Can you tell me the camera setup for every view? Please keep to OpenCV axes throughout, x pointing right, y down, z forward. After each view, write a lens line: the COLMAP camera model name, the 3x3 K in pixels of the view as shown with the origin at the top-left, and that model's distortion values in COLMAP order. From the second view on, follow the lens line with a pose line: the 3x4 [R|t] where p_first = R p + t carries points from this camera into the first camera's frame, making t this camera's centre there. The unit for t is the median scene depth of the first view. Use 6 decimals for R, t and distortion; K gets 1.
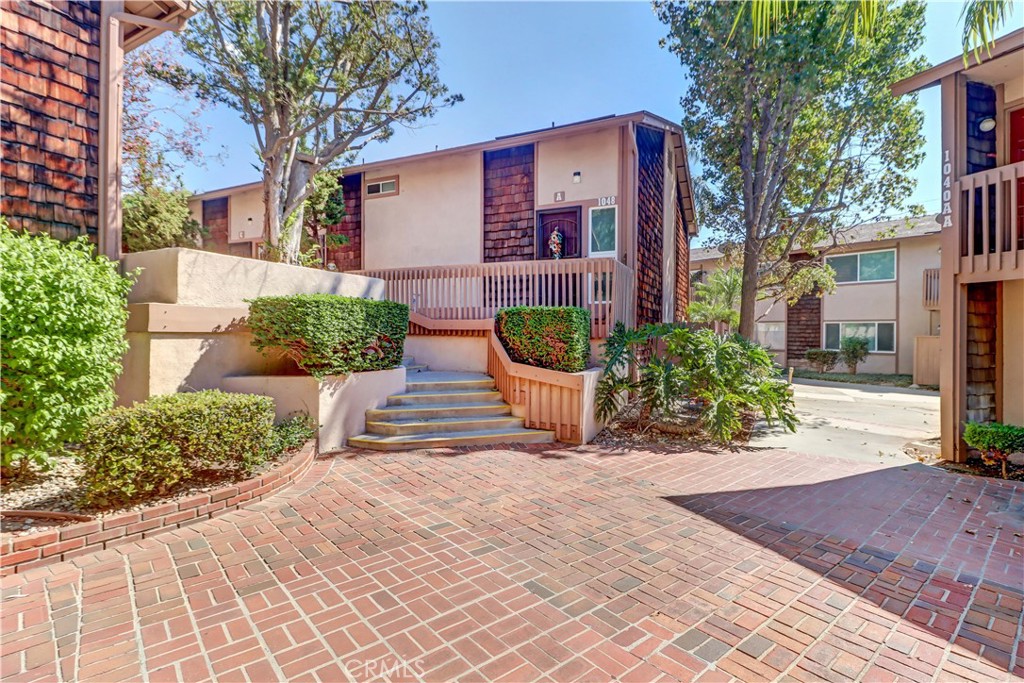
lens RADIAL K [[489.3, 0, 512.0], [0, 489.3, 341.5], [0, 0, 1]] dist [-0.004832, -0.000368]
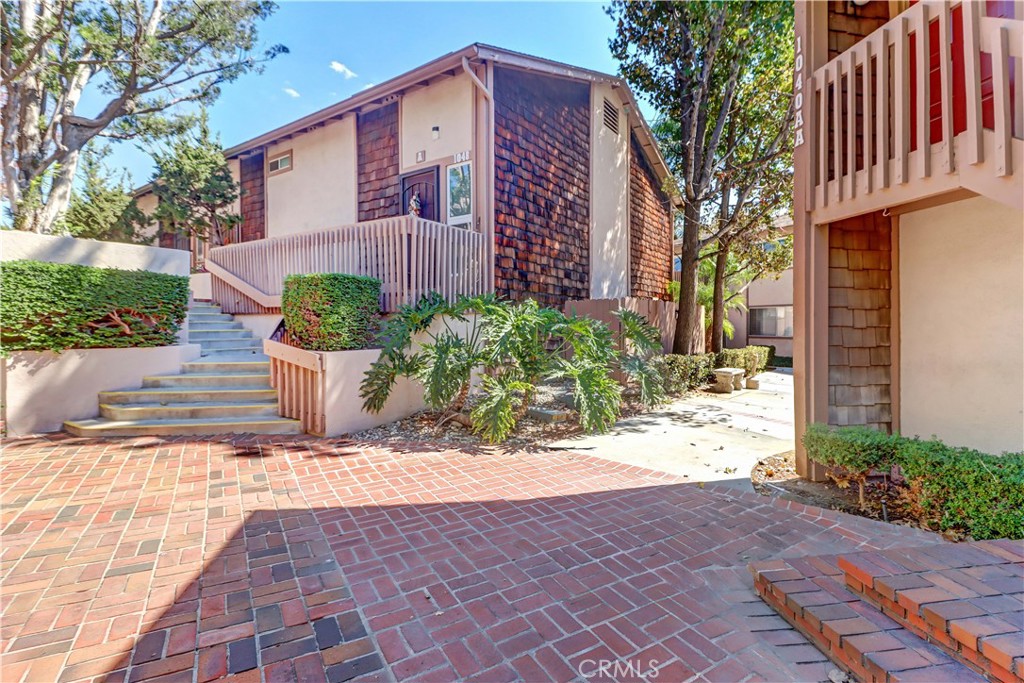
lens RADIAL K [[480.7, 0, 513.6], [0, 480.7, 334.1], [0, 0, 1]] dist [-0.001079, -0.000946]
pose [[0.987707, -0.001602, -0.156309, 0.409999], [0.001569, 0.999999, -0.000334, 0.025441], [0.156309, 0.000085, 0.987708, 0.172380]]
